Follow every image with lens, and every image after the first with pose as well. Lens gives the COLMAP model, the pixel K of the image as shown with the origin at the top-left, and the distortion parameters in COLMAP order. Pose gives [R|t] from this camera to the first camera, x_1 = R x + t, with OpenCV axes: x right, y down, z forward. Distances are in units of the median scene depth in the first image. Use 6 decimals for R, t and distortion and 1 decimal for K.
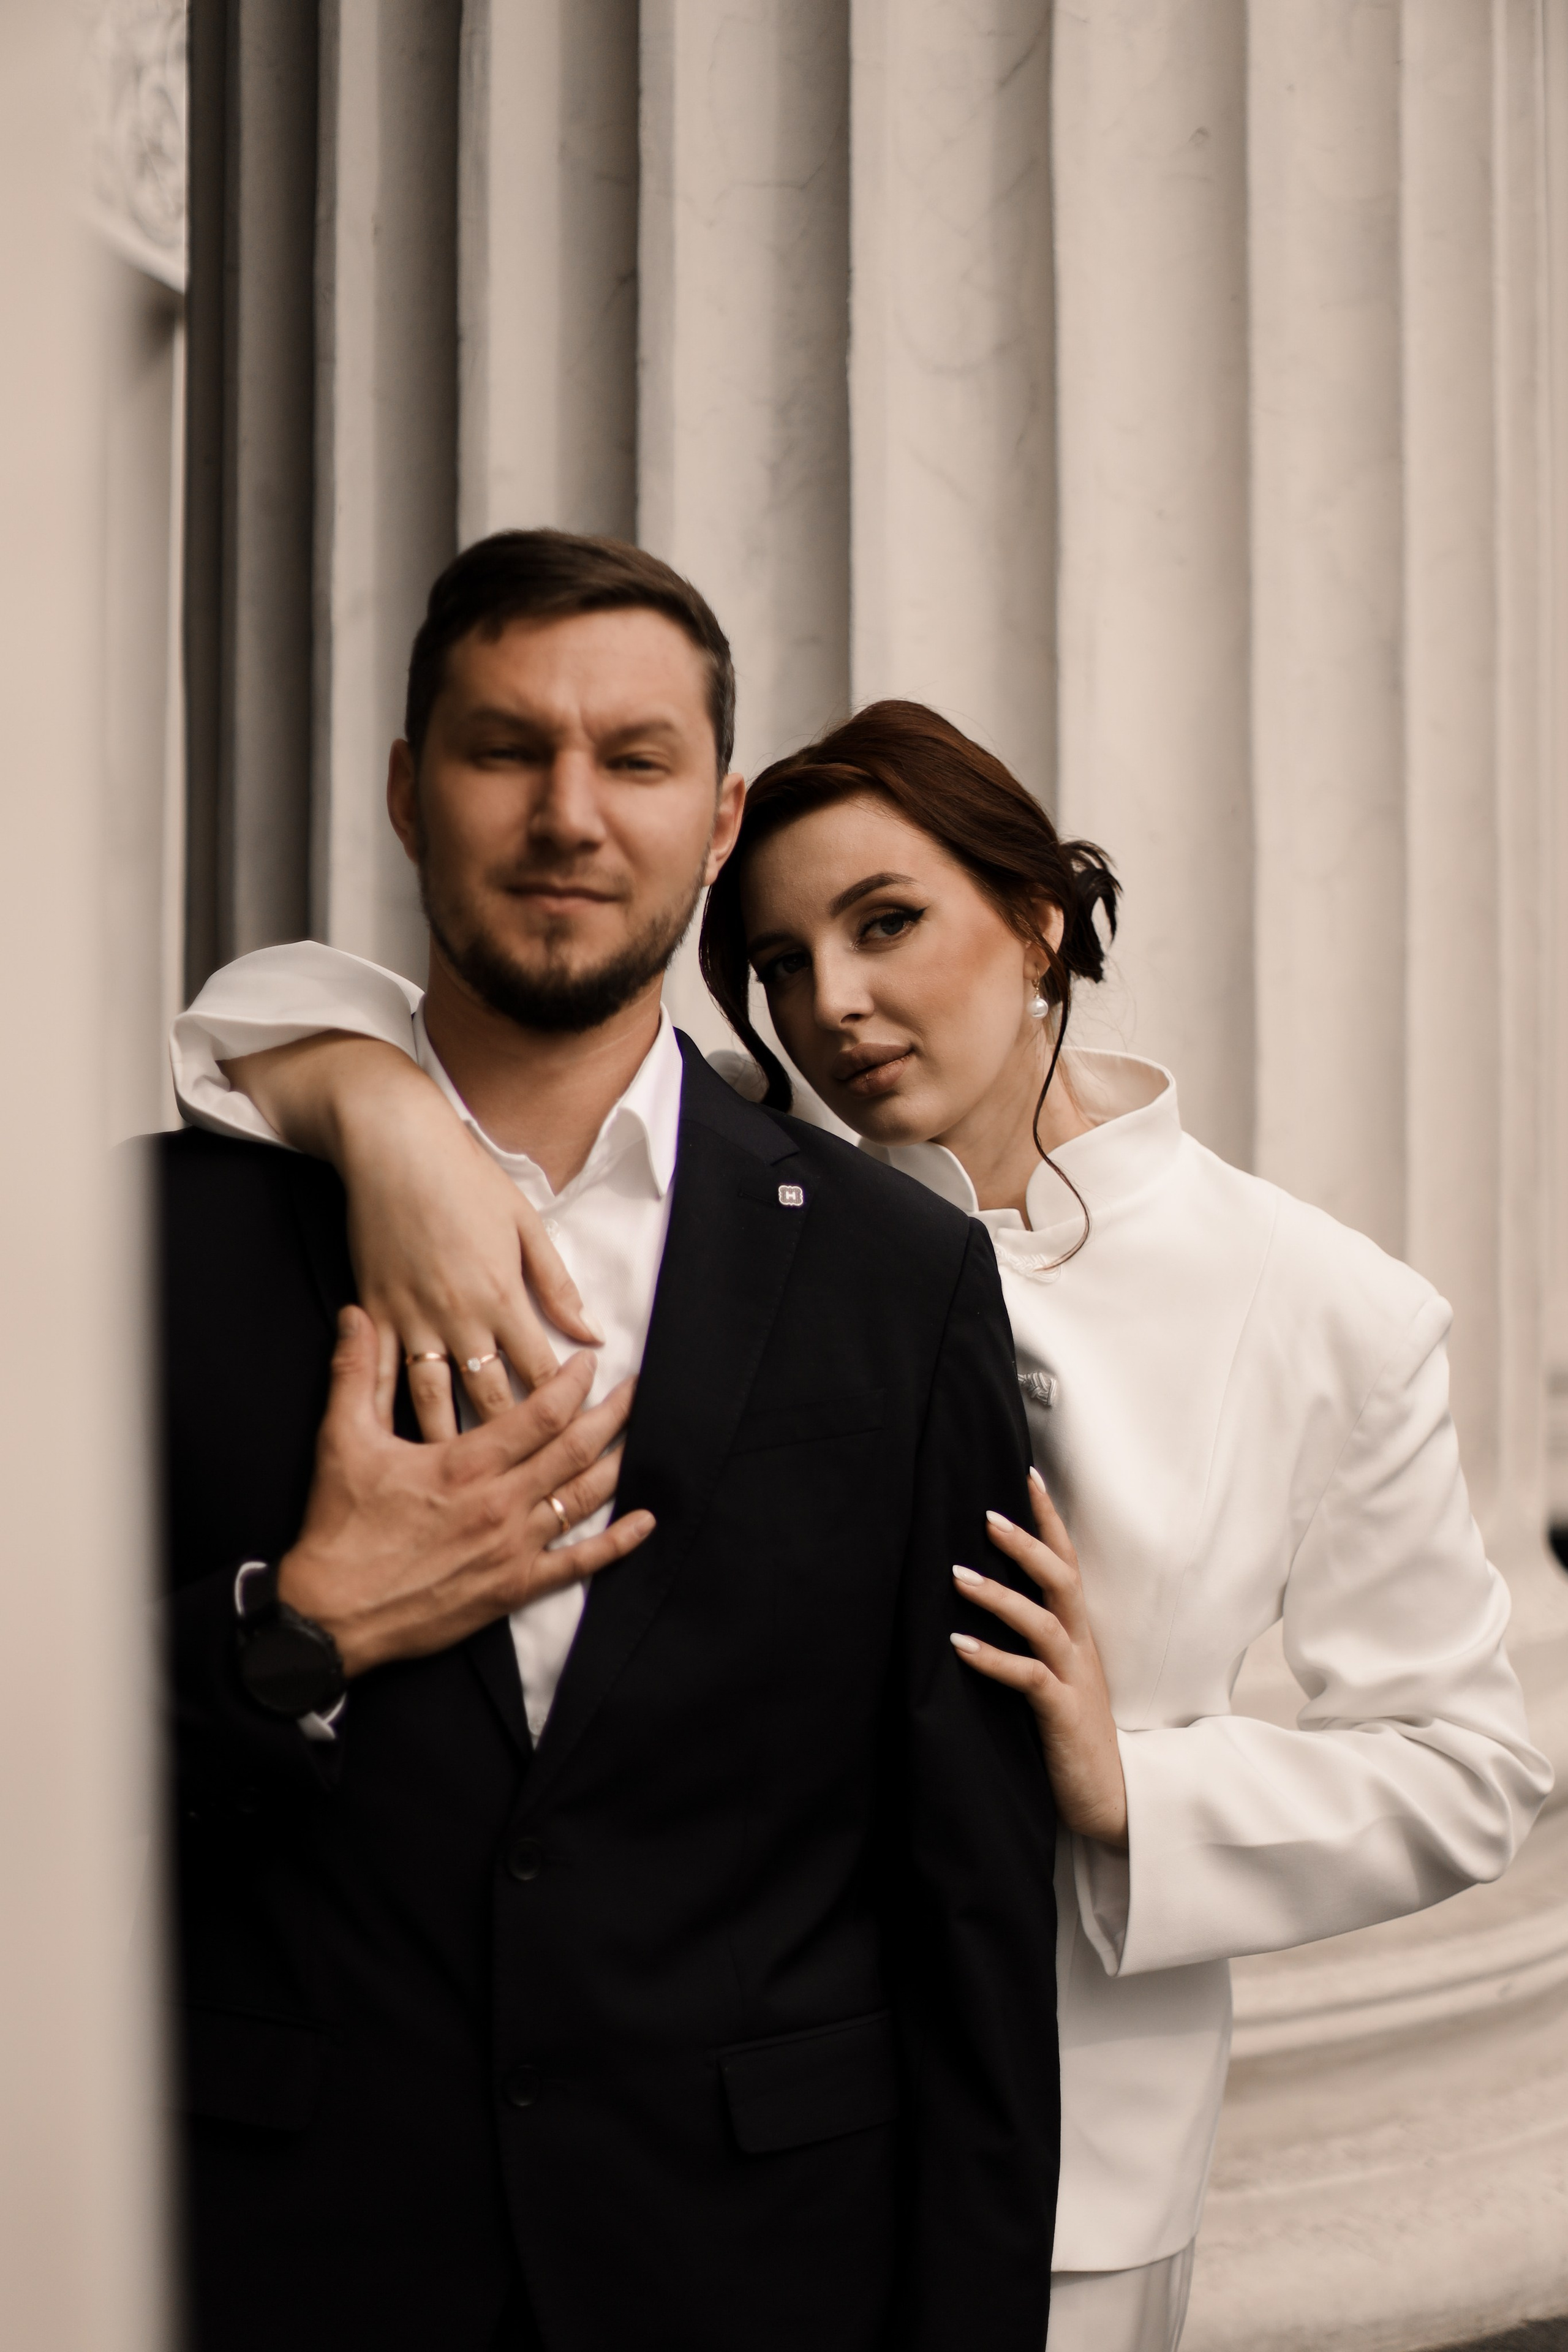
lens RADIAL K [[3310.9, 0, 720.0], [0, 3310.9, 1168.9], [0, 0, 1]] dist [-0.115812, 0.009206]
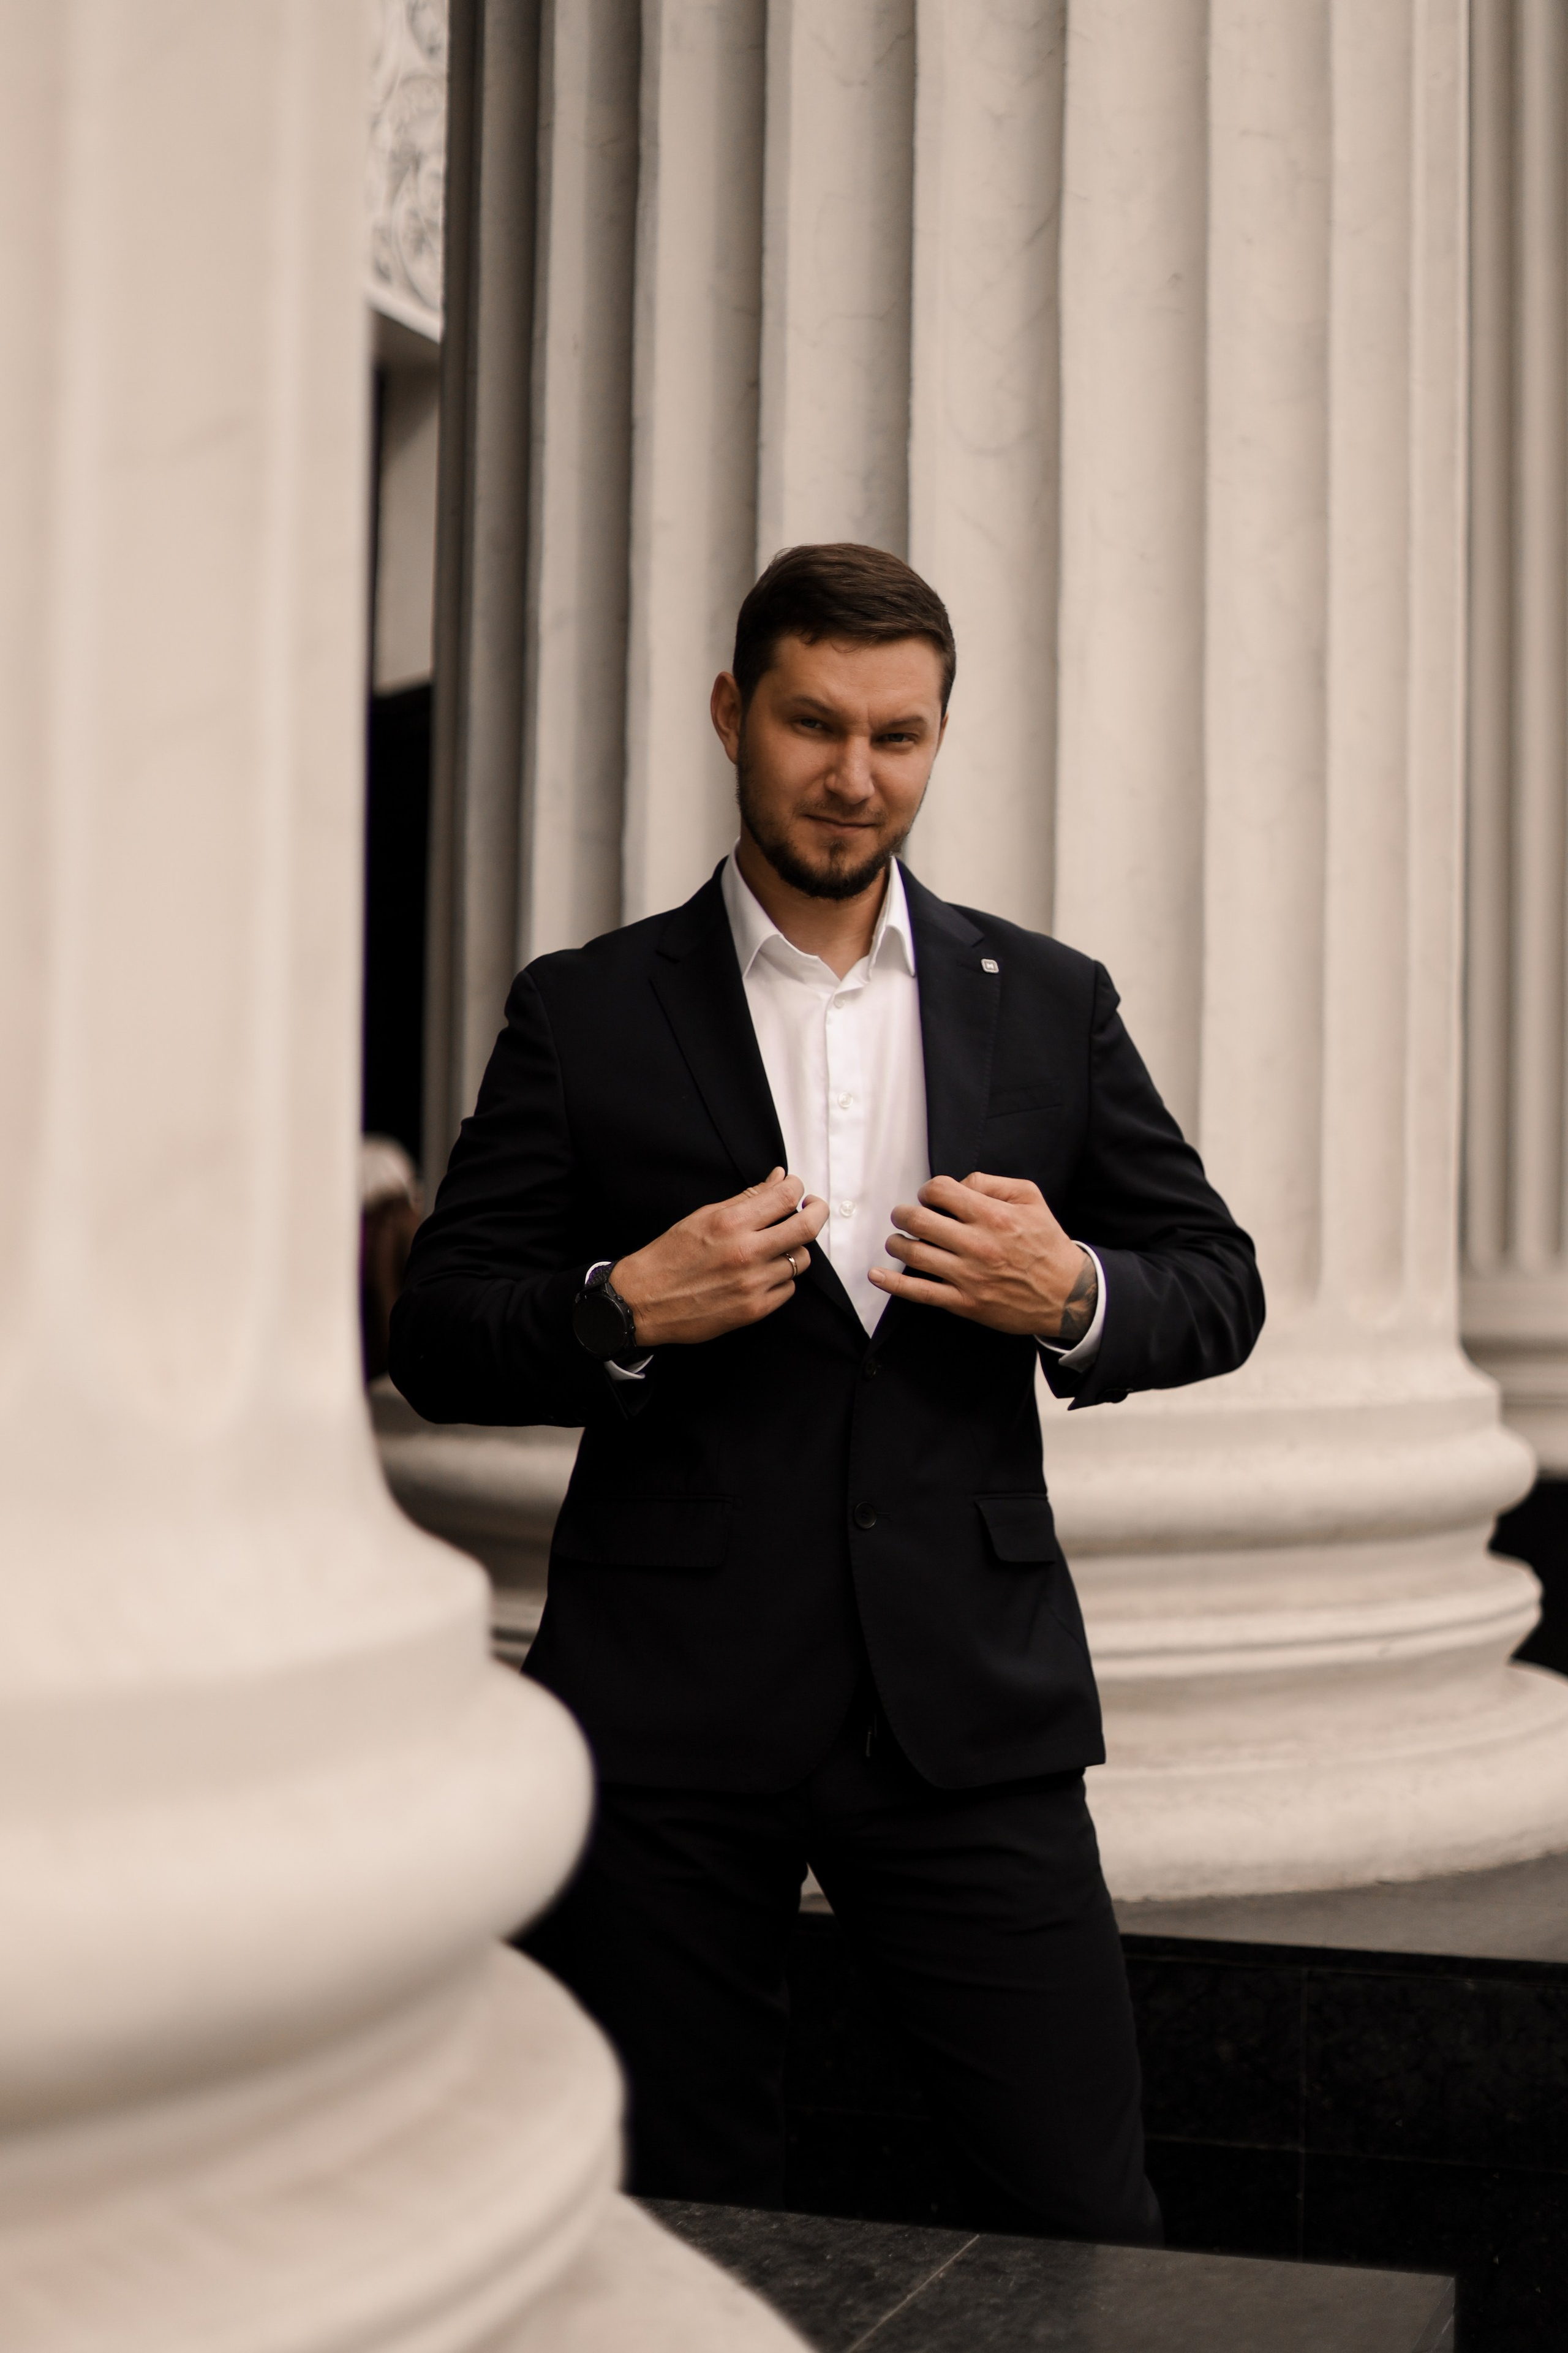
lens RADIAL K [[3523.8, 0, 784.0], [0, 3523.8, 1176.5], [0, 0, 1]] dist [-0.116268, -0.025368]
pose [[0.997506, 0.017454, -0.068385, 0.090470], [-0.018607, 0.999695, -0.016253, 0.085468], [0.068080, 0.017485, 0.997527, -0.462205]]
